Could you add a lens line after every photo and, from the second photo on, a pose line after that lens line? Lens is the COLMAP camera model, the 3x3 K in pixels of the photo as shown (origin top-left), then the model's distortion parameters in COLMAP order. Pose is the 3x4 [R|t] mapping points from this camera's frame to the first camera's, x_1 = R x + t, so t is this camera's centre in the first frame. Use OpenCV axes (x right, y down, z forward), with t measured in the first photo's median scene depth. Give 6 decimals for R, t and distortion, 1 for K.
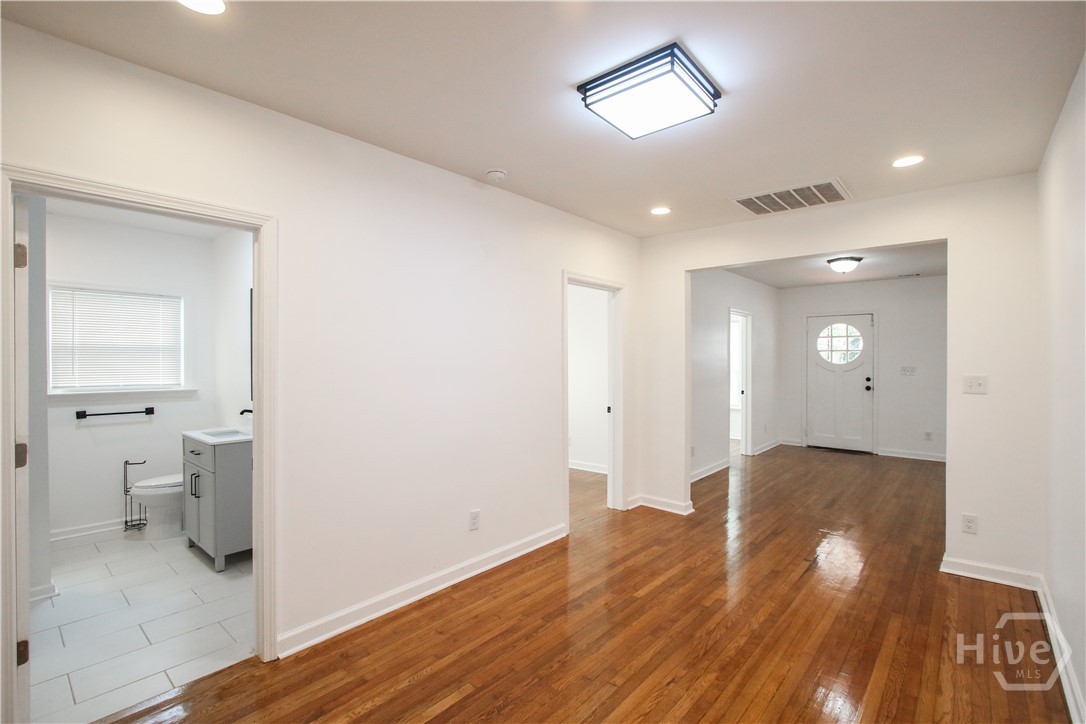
lens RADIAL K [[497.3, 0, 545.2], [0, 497.3, 362.3], [0, 0, 1]] dist [-0.018414, 0.001905]
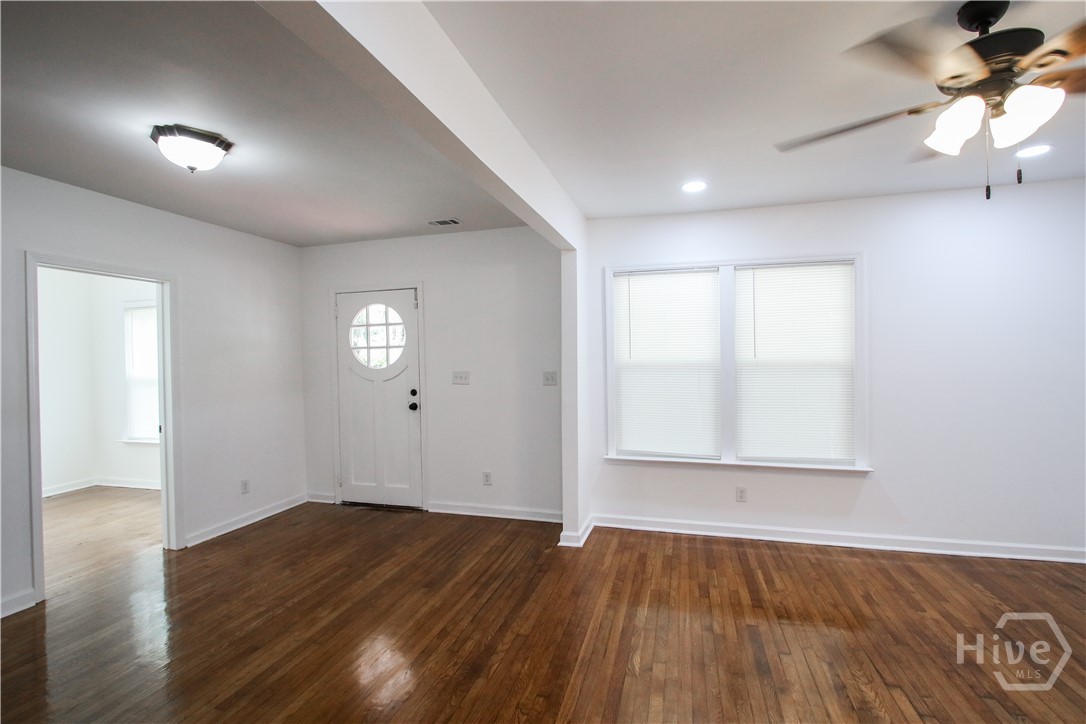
lens RADIAL K [[497.3, 0, 545.2], [0, 497.3, 362.3], [0, 0, 1]] dist [-0.018414, 0.001905]
pose [[0.905519, -0.021410, 0.423764, 0.852251], [0.021502, 0.999758, 0.004565, -0.005130], [-0.423759, 0.004979, 0.905761, 0.563357]]
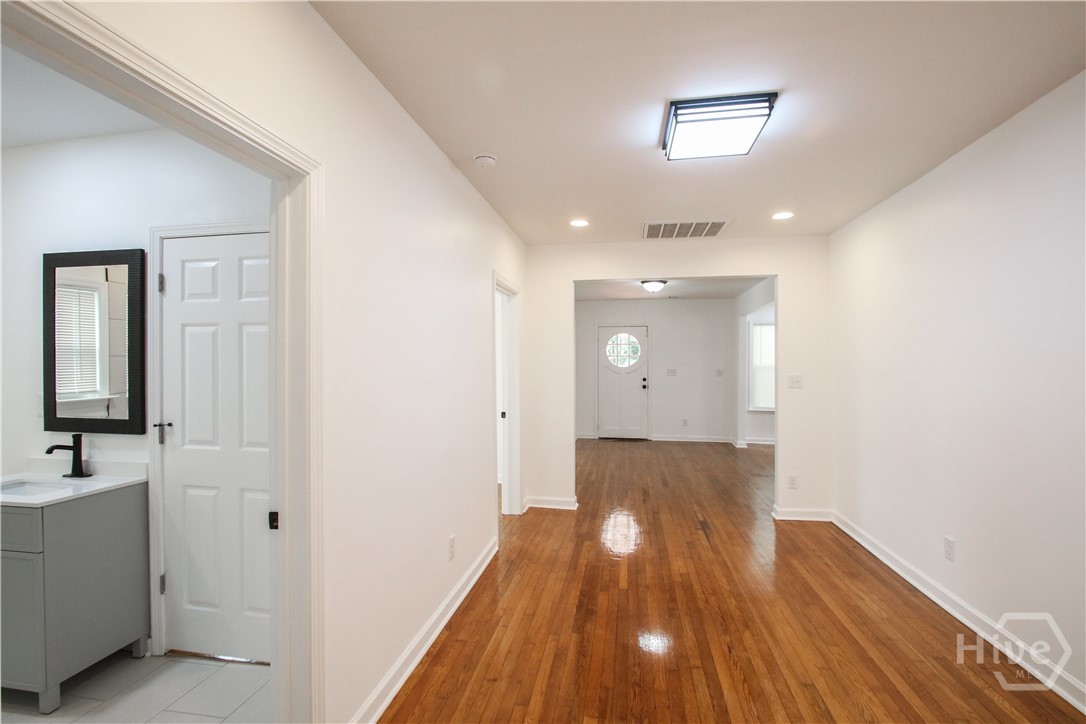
lens RADIAL K [[498.0, 0, 547.2], [0, 498.0, 361.2], [0, 0, 1]] dist [-0.016924, 0.001081]
pose [[0.855301, -0.000615, 0.518131, -0.303636], [0.006496, 0.999933, -0.009537, -0.001173], [-0.518091, 0.011523, 0.855248, 0.106516]]
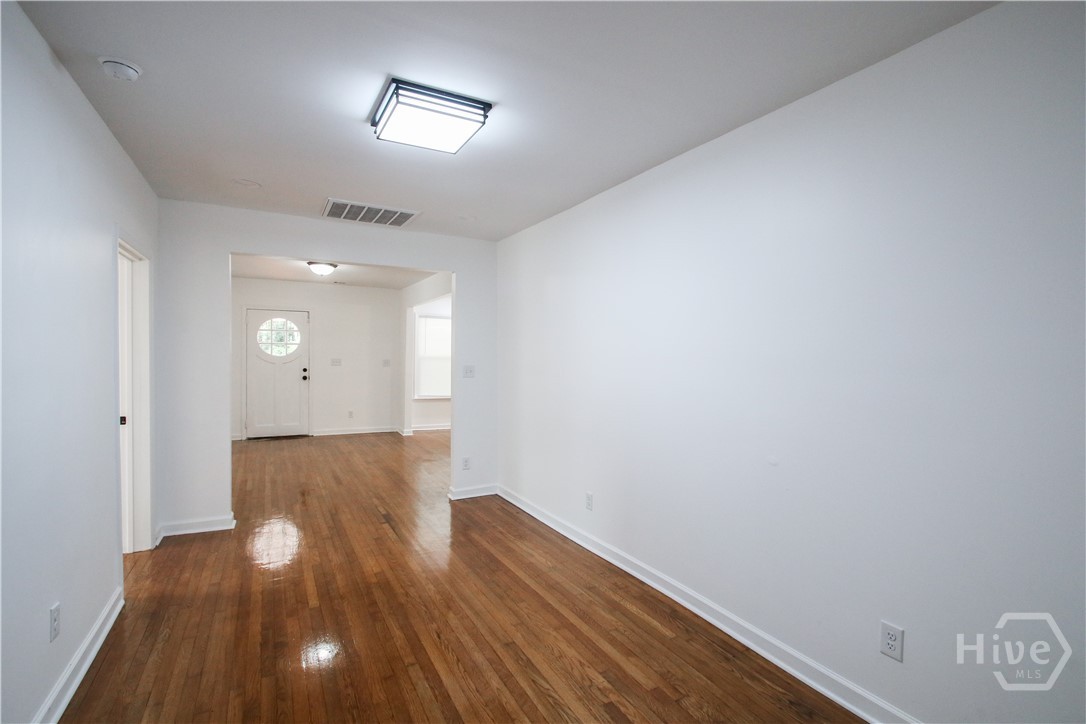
lens RADIAL K [[496.2, 0, 546.3], [0, 496.2, 360.7], [0, 0, 1]] dist [-0.017579, 0.001136]
pose [[0.344048, -0.010712, 0.938891, -0.326597], [-0.004664, 0.999903, 0.013117, -0.005722], [-0.938940, -0.008892, 0.343965, 0.162674]]
